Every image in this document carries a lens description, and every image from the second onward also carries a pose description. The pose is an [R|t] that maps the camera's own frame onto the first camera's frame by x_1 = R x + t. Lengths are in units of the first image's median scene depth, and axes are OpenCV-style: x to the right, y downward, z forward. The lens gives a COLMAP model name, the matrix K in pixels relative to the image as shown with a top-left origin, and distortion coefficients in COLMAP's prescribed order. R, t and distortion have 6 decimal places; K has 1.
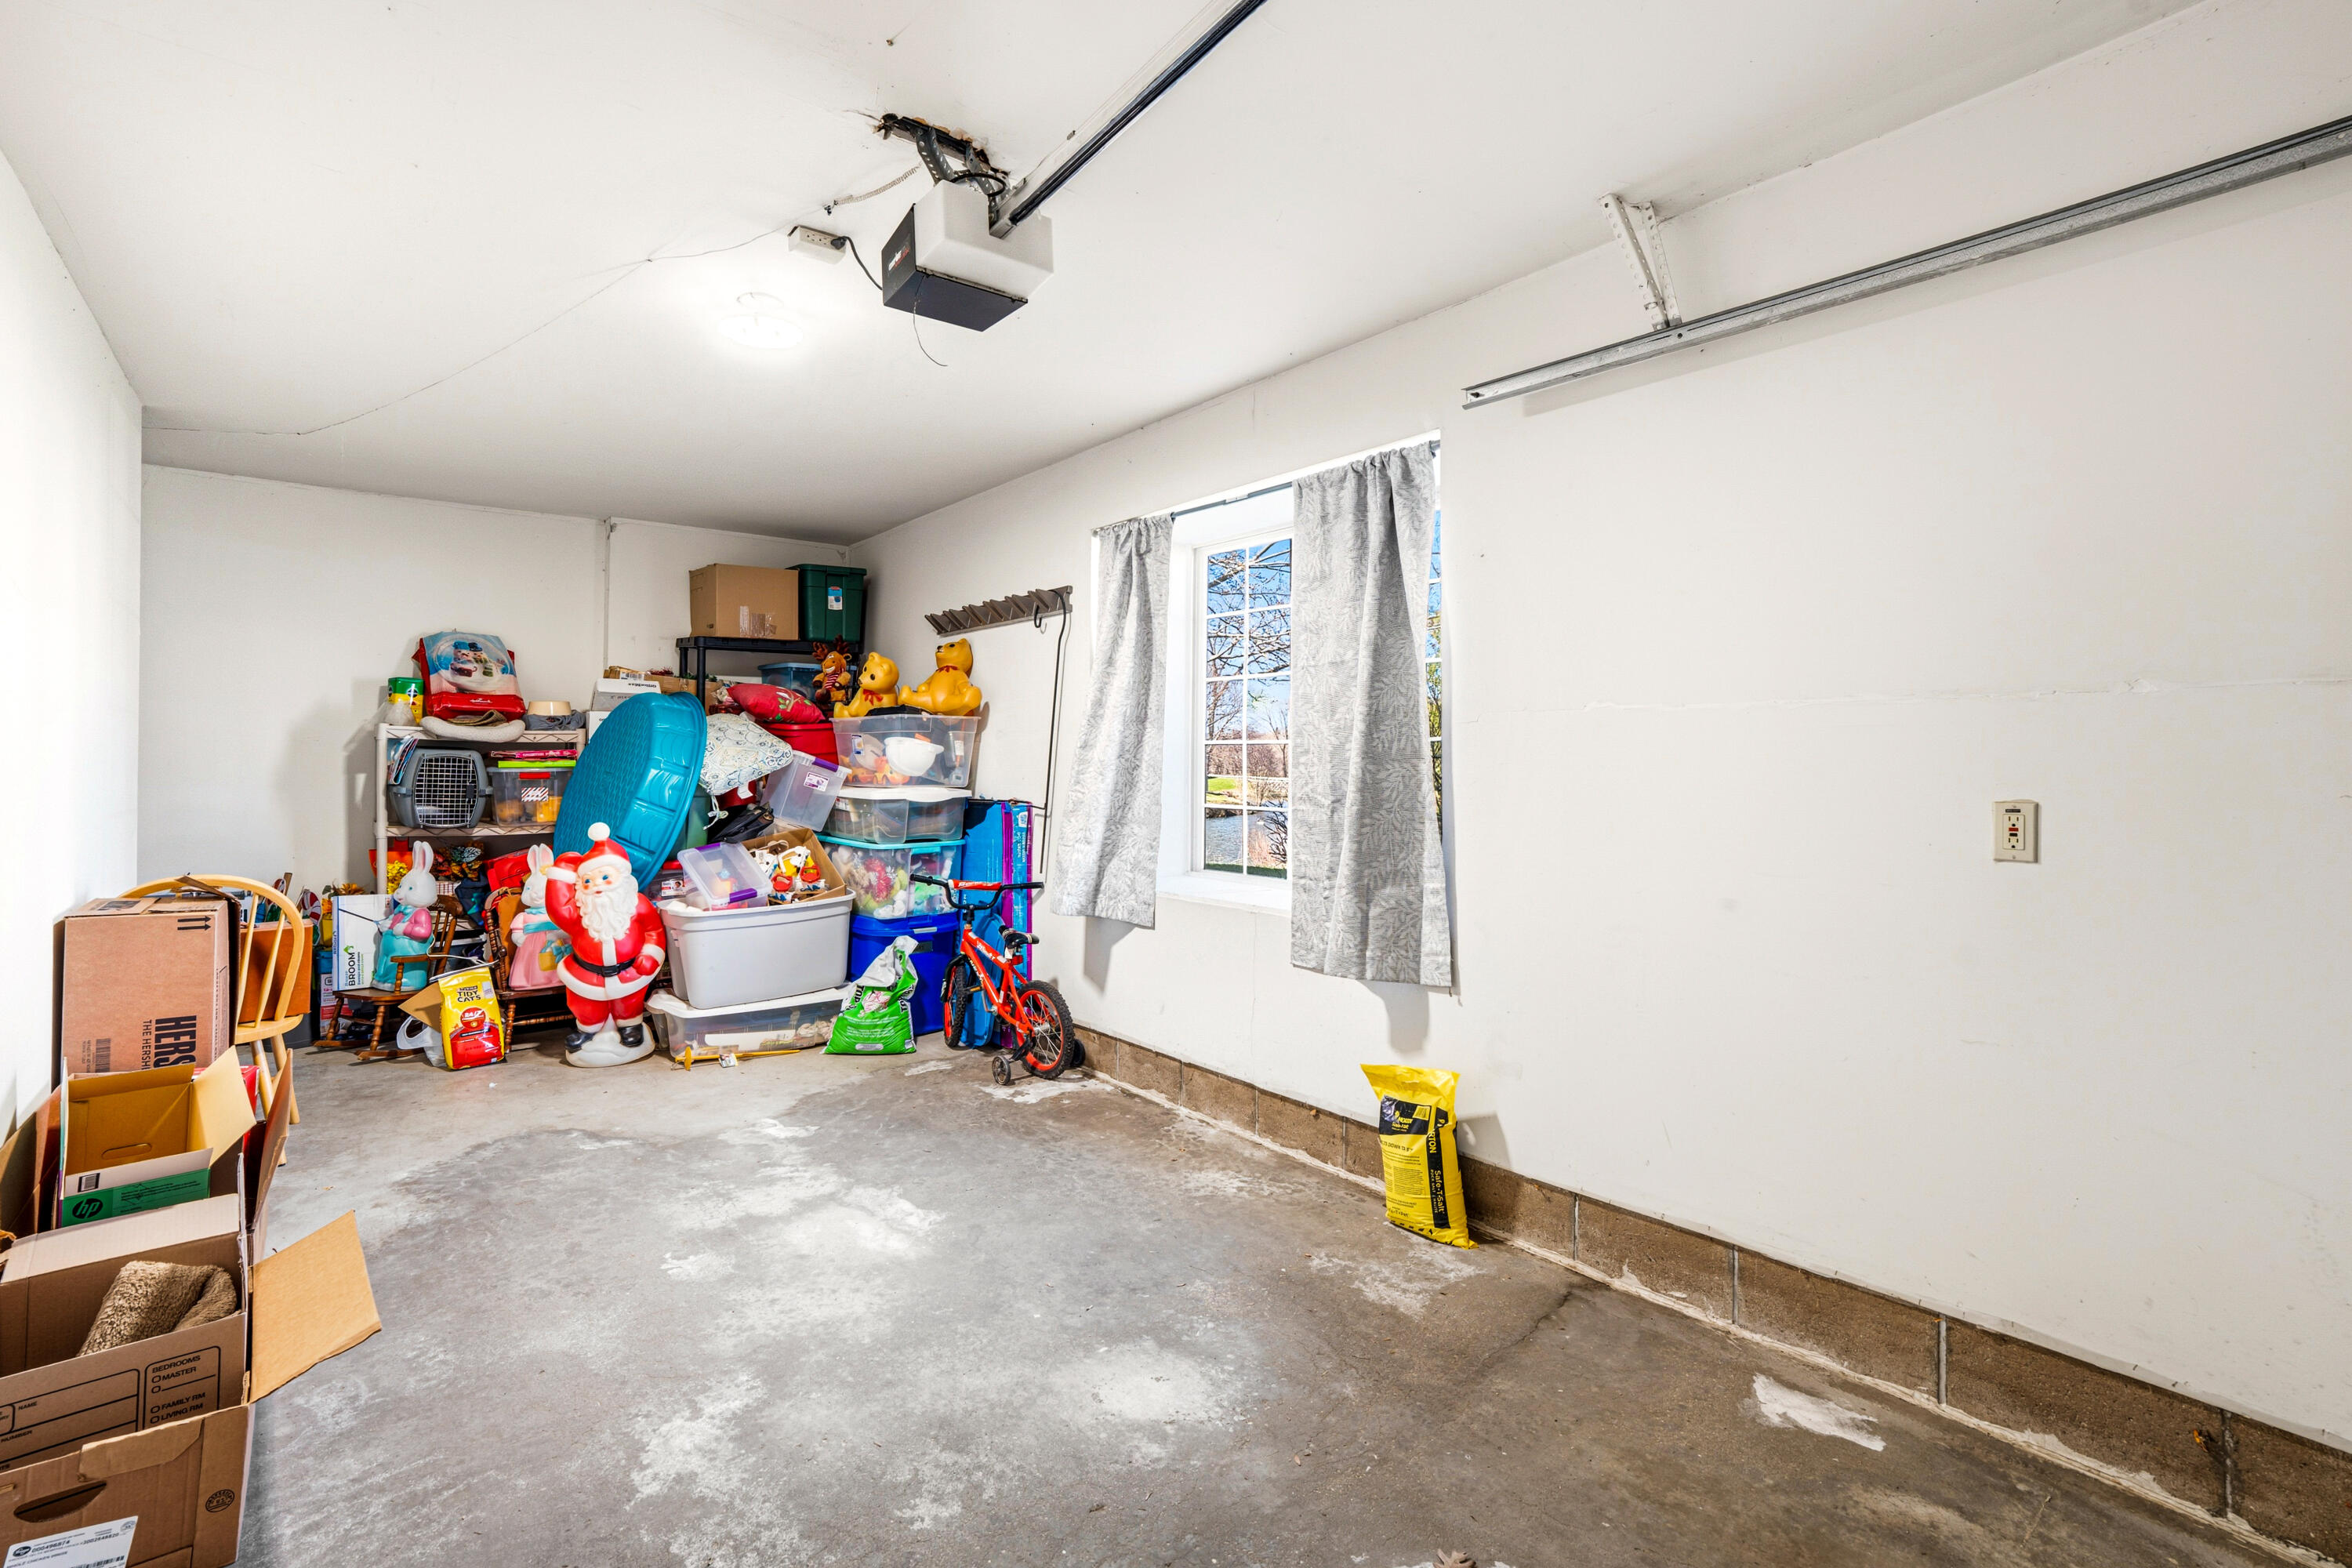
lens RADIAL K [[1108.9, 0, 1185.3], [0, 1108.9, 777.0], [0, 0, 1]] dist [-0.056535, 0.024459]
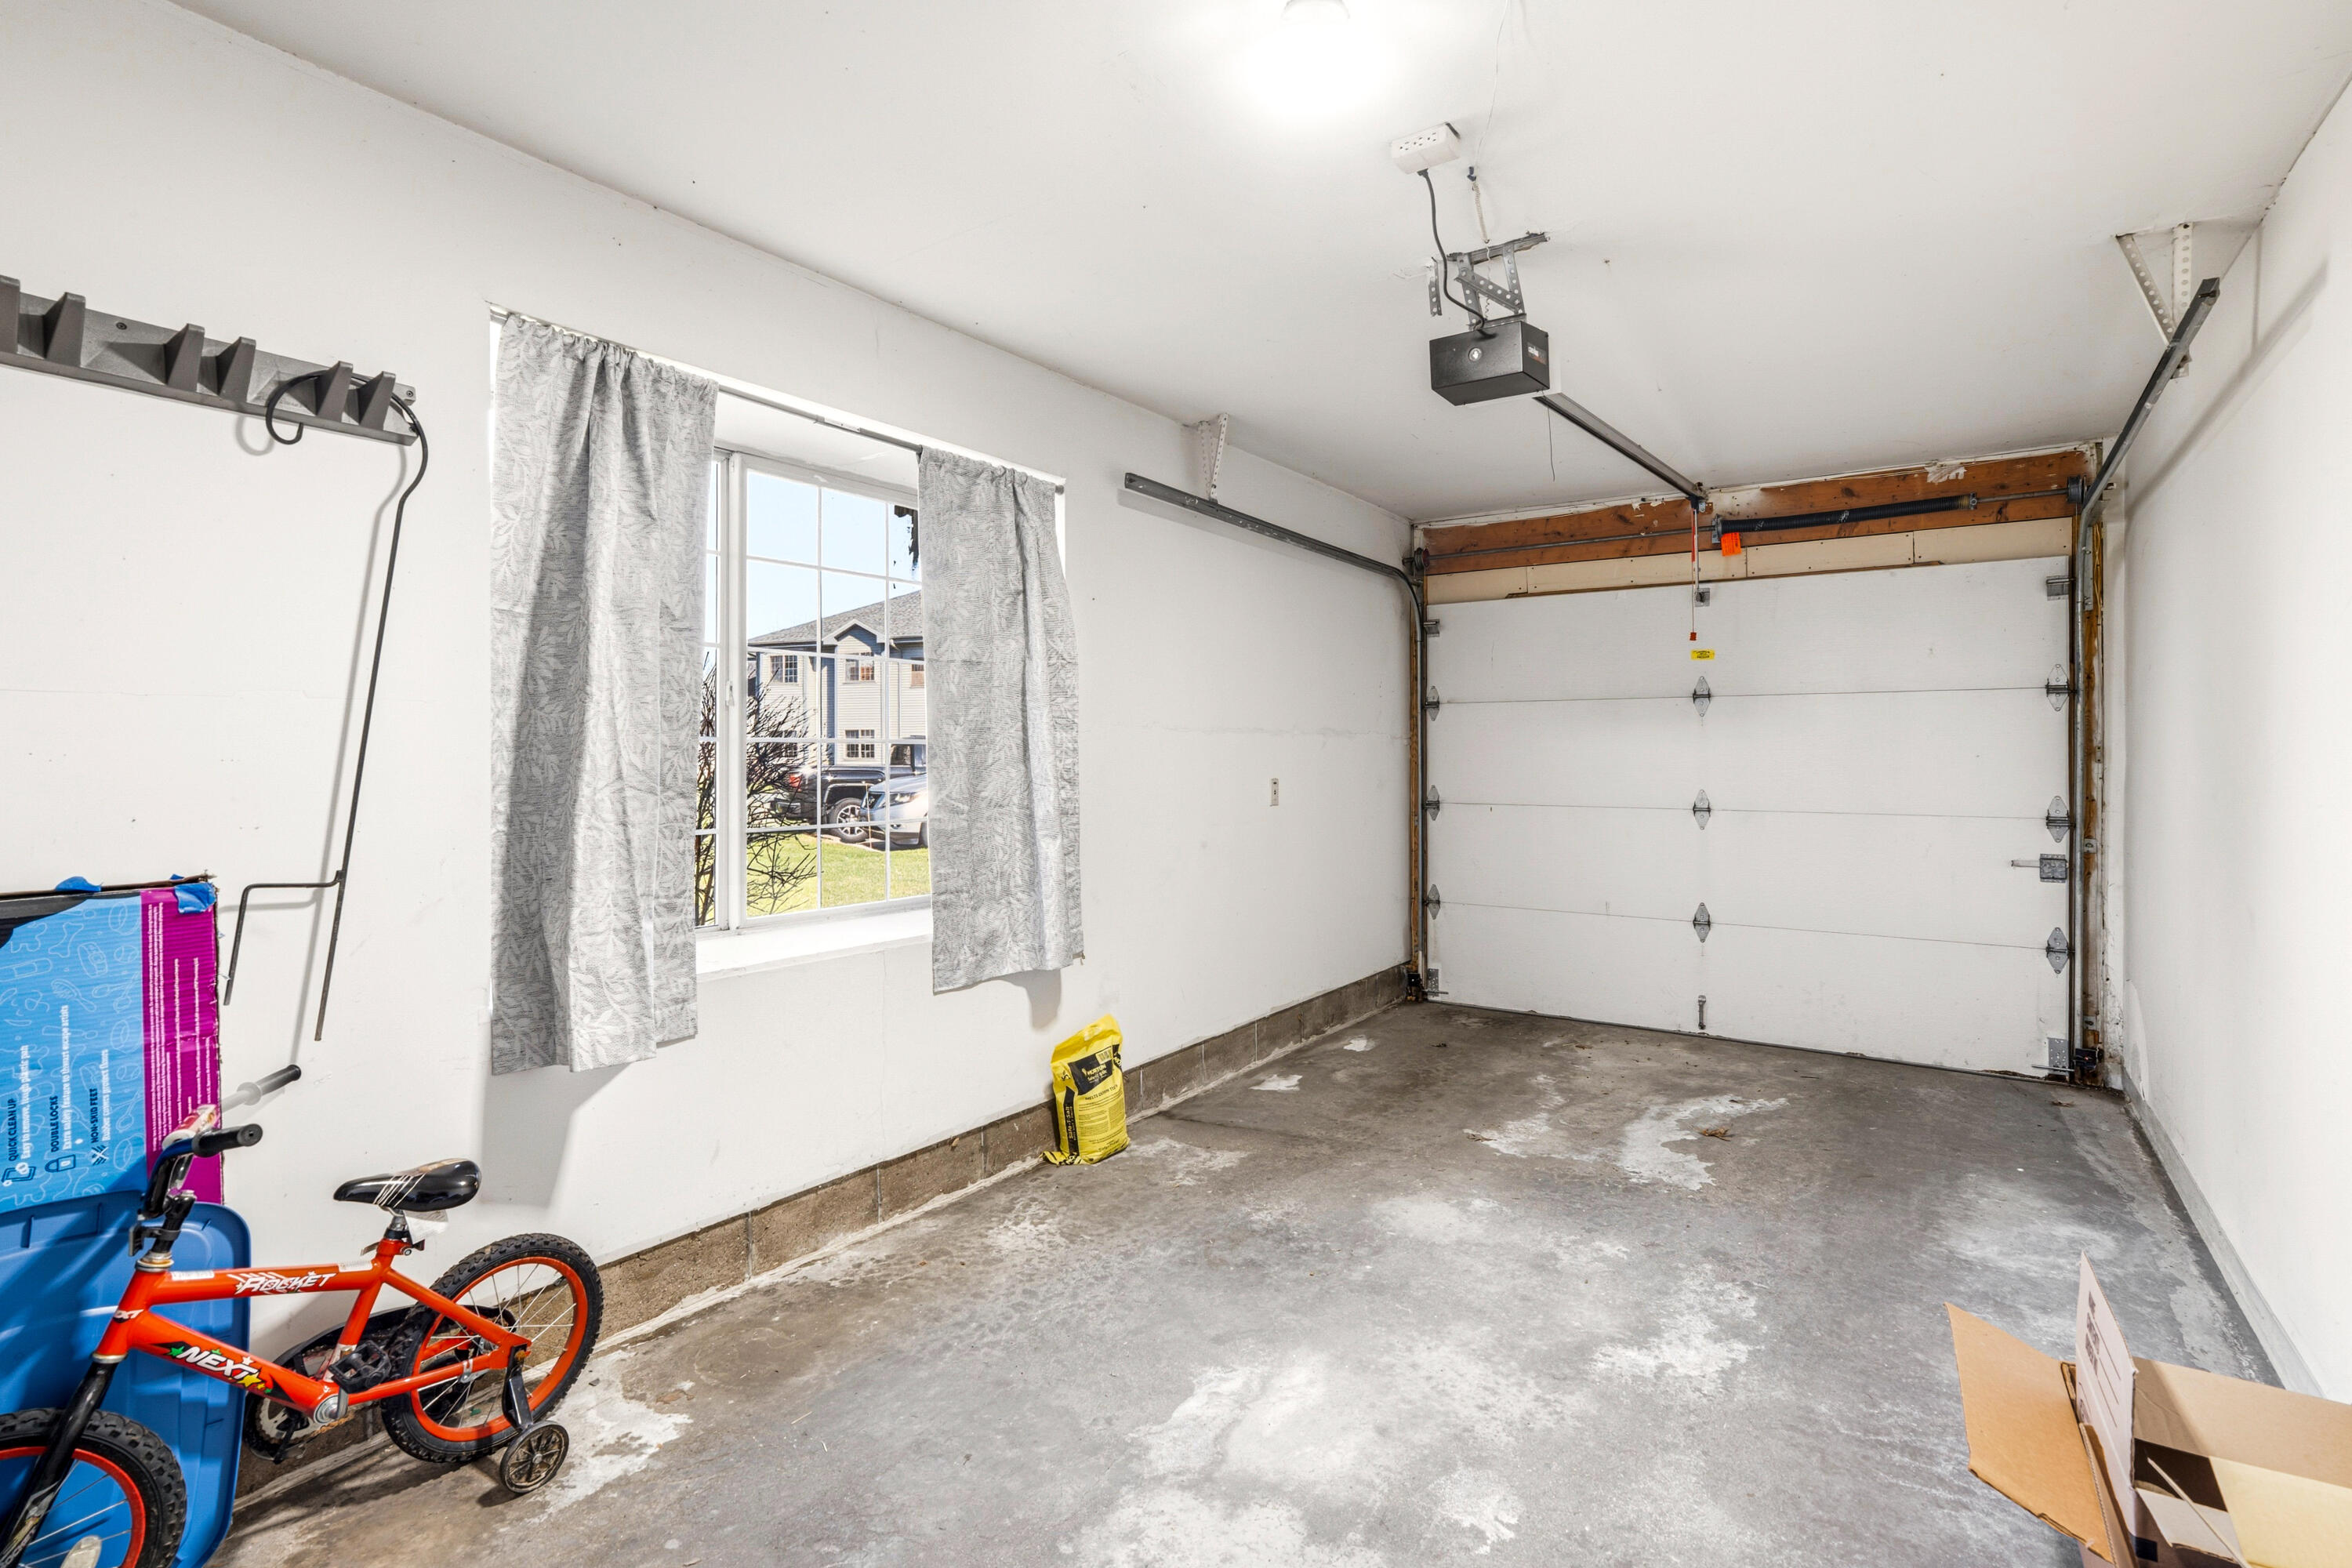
lens RADIAL K [[1108.9, 0, 1185.3], [0, 1108.9, 777.0], [0, 0, 1]] dist [-0.056535, 0.024459]
pose [[-0.287884, -0.025208, 0.957333, -0.923896], [0.010001, 0.999520, 0.029326, -0.033645], [-0.957613, 0.018017, -0.287494, 1.210260]]
